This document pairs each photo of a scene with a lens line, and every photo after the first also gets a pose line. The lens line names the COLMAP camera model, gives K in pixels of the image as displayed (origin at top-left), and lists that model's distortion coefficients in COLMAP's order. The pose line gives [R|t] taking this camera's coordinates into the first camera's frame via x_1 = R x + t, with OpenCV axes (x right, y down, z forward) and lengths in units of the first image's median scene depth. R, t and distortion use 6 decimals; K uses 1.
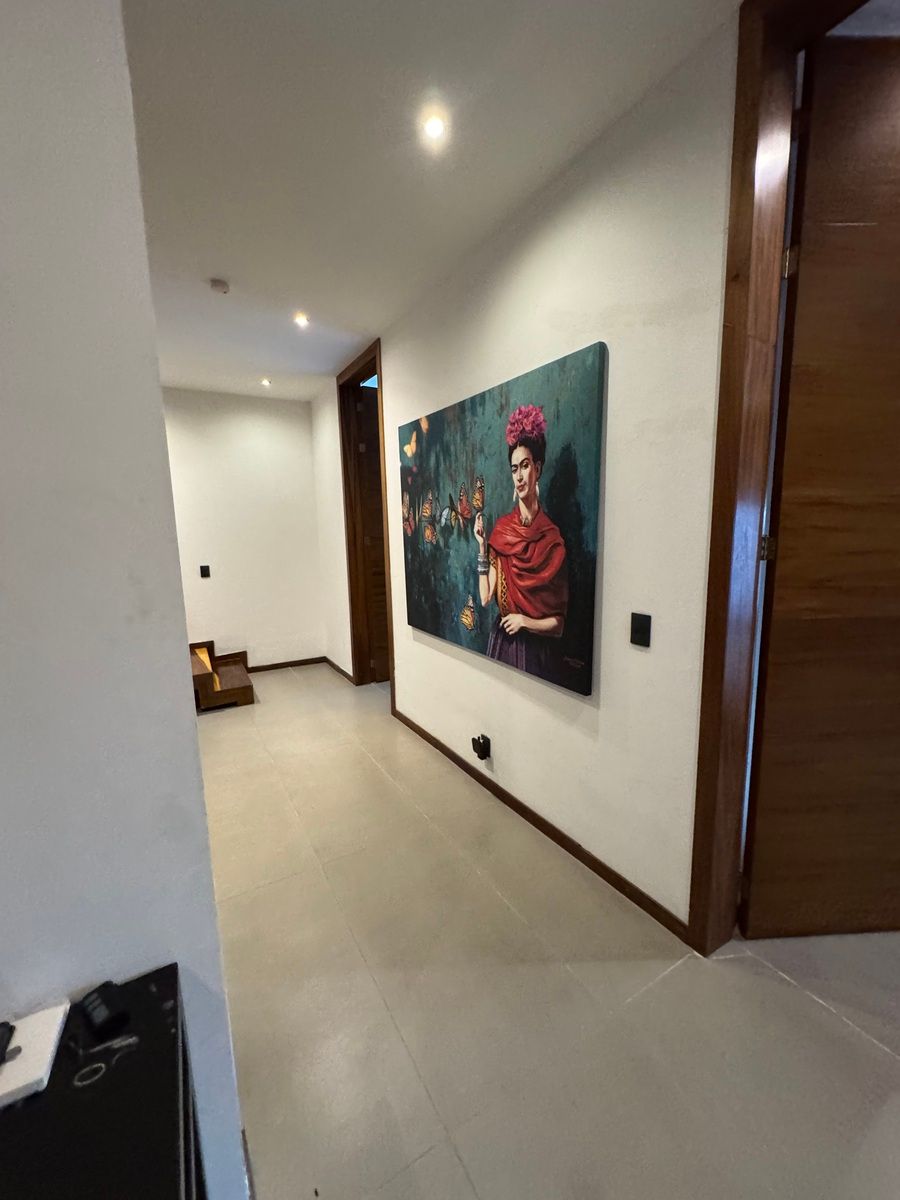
lens RADIAL K [[480.4, 0, 451.0], [0, 480.4, 600.9], [0, 0, 1]] dist [-0.003782, -0.000169]
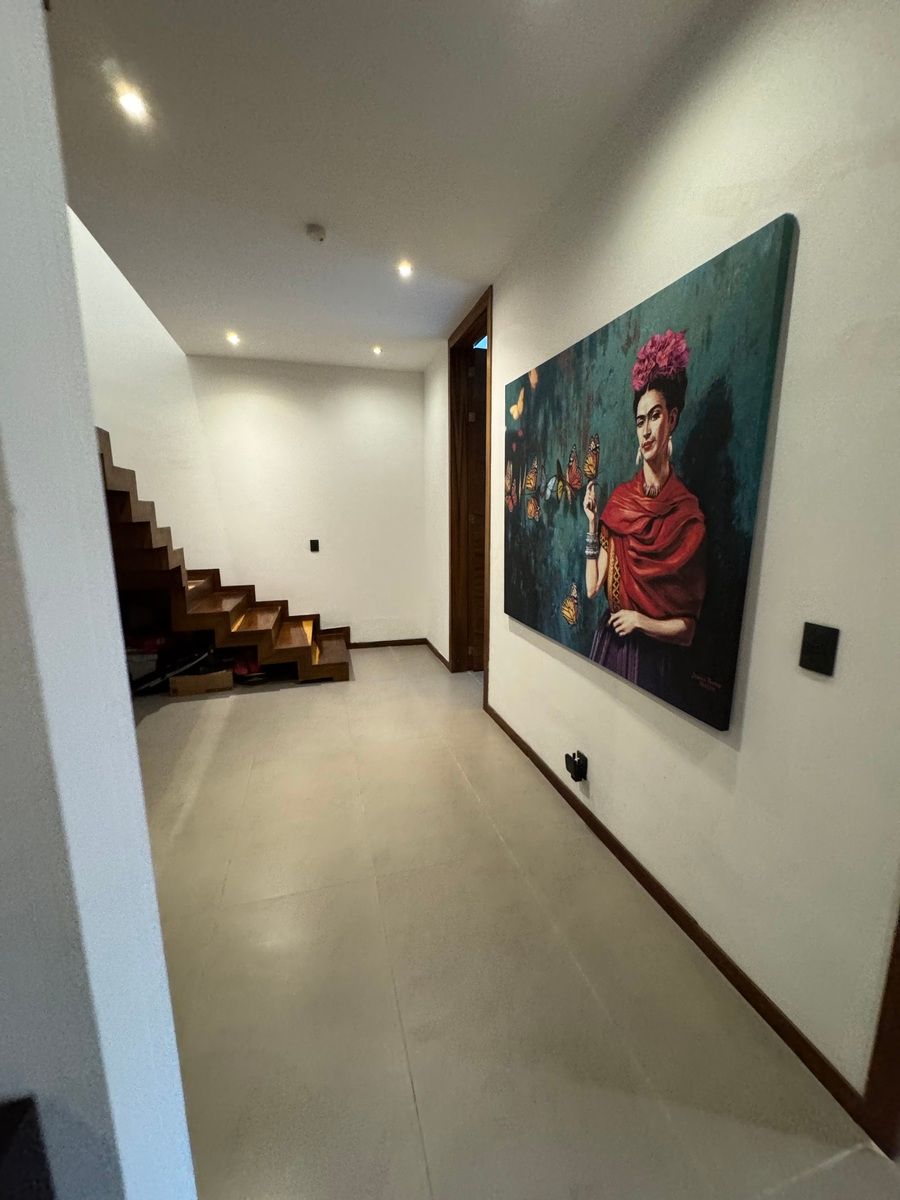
lens RADIAL K [[480.4, 0, 451.0], [0, 480.4, 600.9], [0, 0, 1]] dist [-0.003782, -0.000169]
pose [[0.968228, 0.064437, -0.241624, 0.035616], [-0.056477, 0.997613, 0.039734, -0.002592], [0.243607, -0.024826, 0.969556, 0.147301]]
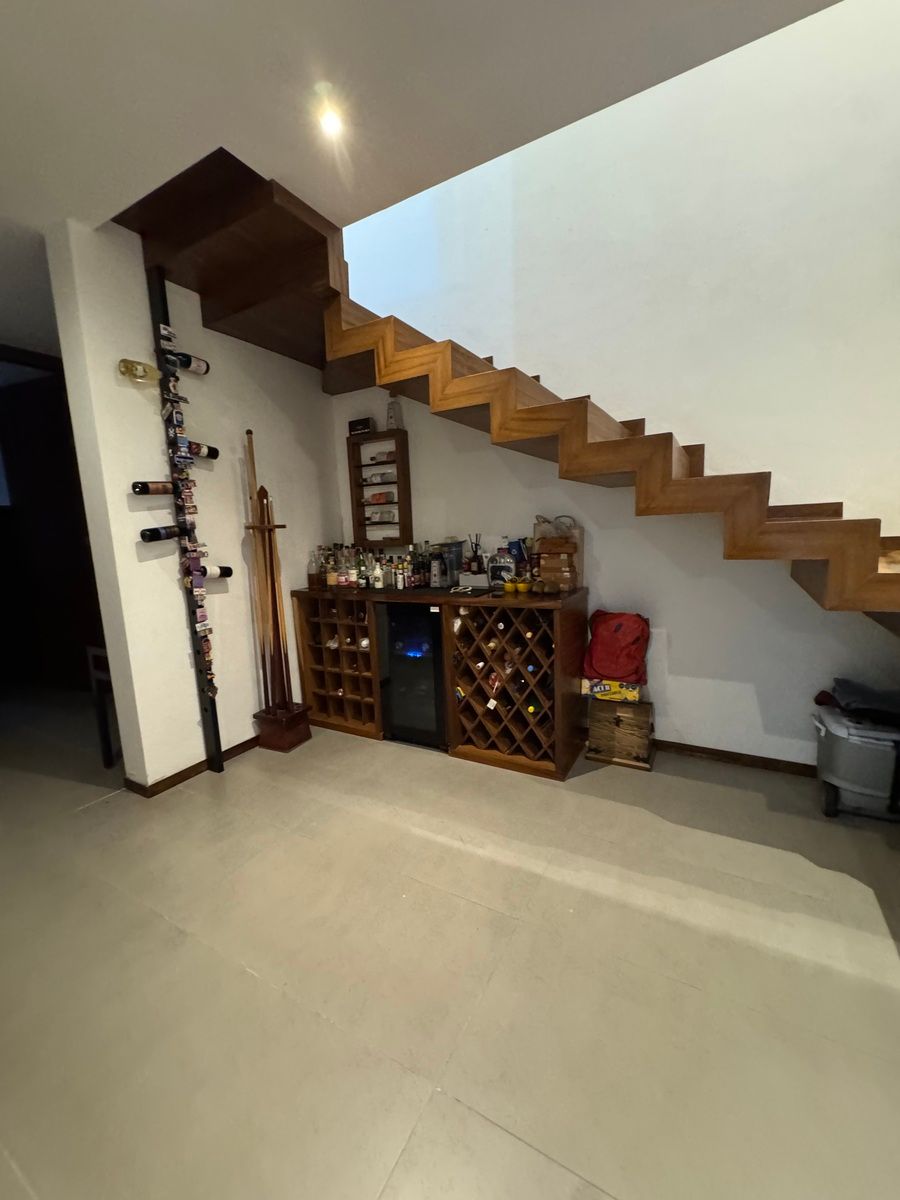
lens RADIAL K [[480.4, 0, 451.0], [0, 480.4, 600.9], [0, 0, 1]] dist [-0.003782, -0.000169]
pose [[-0.860446, 0.136690, -0.490864, -0.275970], [-0.013252, 0.957017, 0.289730, -0.164041], [0.509369, 0.255802, -0.821650, 1.382322]]
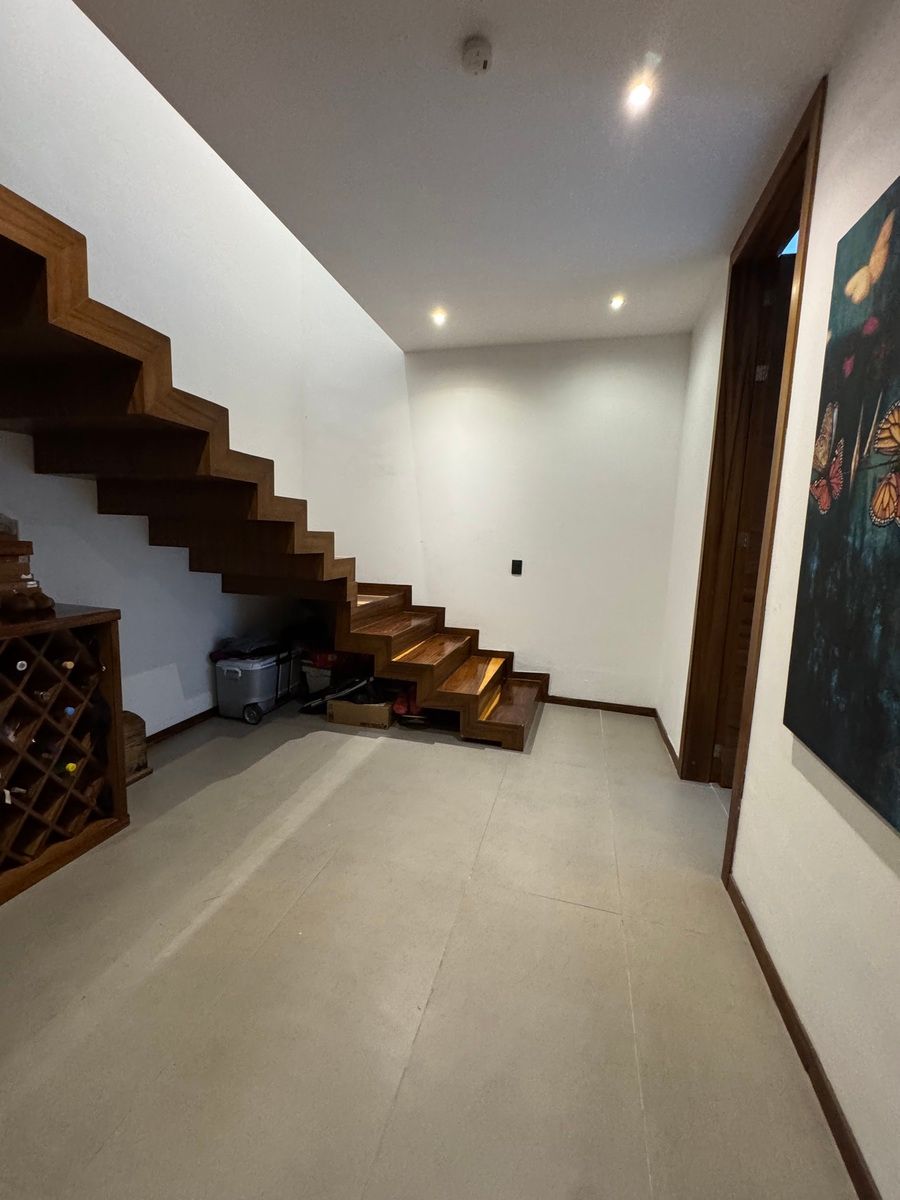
lens RADIAL K [[480.4, 0, 451.0], [0, 480.4, 600.9], [0, 0, 1]] dist [-0.003782, -0.000169]
pose [[0.699517, 0.142240, -0.700317, -0.016447], [-0.157839, 0.986540, 0.042716, -0.038632], [0.696967, 0.080657, 0.712553, 0.609854]]
